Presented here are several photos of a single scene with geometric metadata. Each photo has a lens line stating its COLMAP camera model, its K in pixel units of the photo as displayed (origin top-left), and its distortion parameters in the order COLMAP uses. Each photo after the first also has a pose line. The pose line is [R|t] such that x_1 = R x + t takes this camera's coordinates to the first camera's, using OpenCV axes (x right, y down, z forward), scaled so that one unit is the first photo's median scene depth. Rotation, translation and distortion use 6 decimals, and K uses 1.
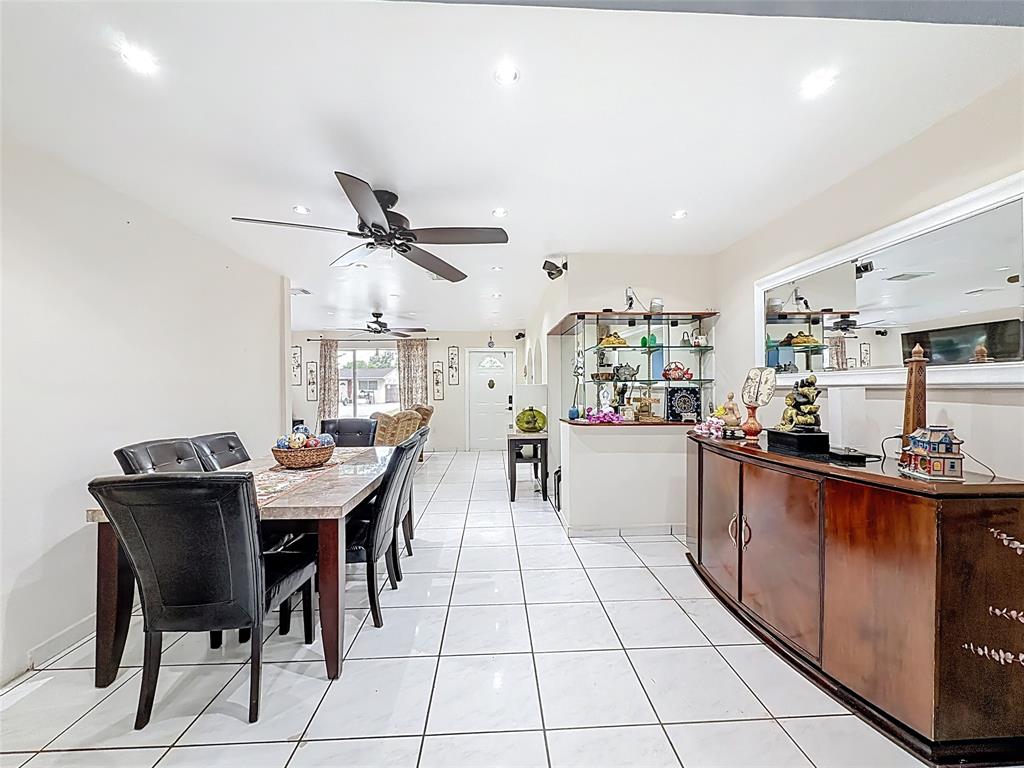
lens RADIAL K [[421.4, 0, 518.3], [0, 421.4, 383.4], [0, 0, 1]] dist [-0.001262, -0.000468]
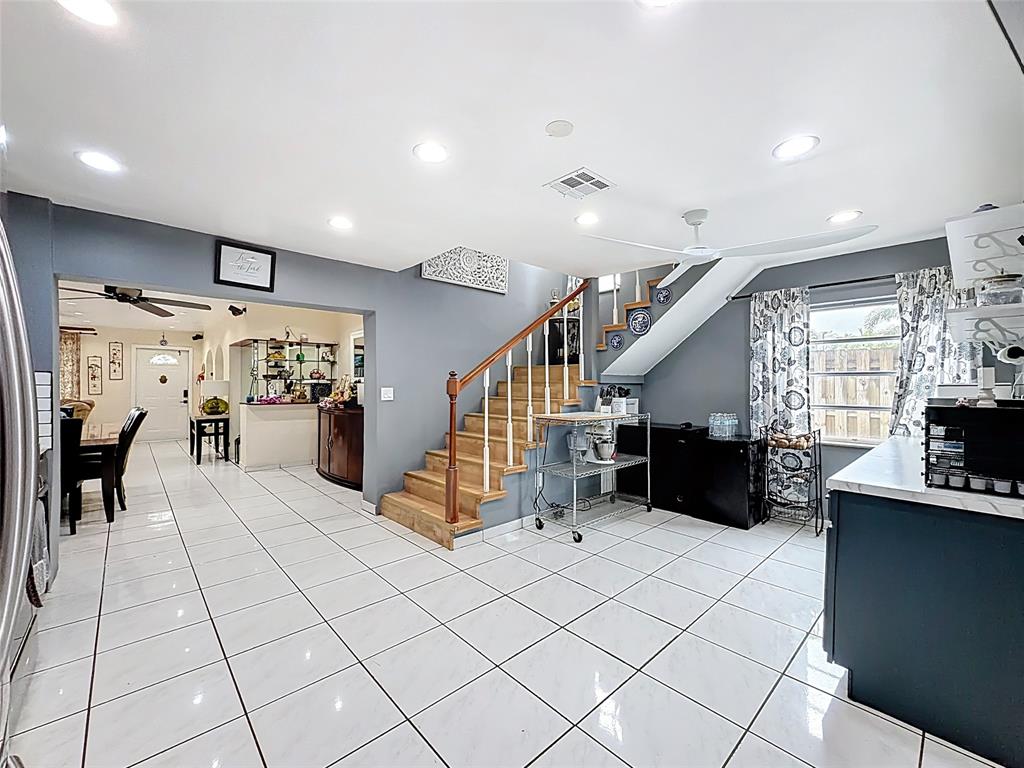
lens RADIAL K [[421.4, 0, 518.3], [0, 421.4, 383.4], [0, 0, 1]] dist [-0.001262, -0.000468]
pose [[0.773055, 0.008115, 0.634287, -0.084438], [-0.012301, 0.999922, 0.002200, -0.003405], [-0.634220, -0.009503, 0.773094, -0.775739]]
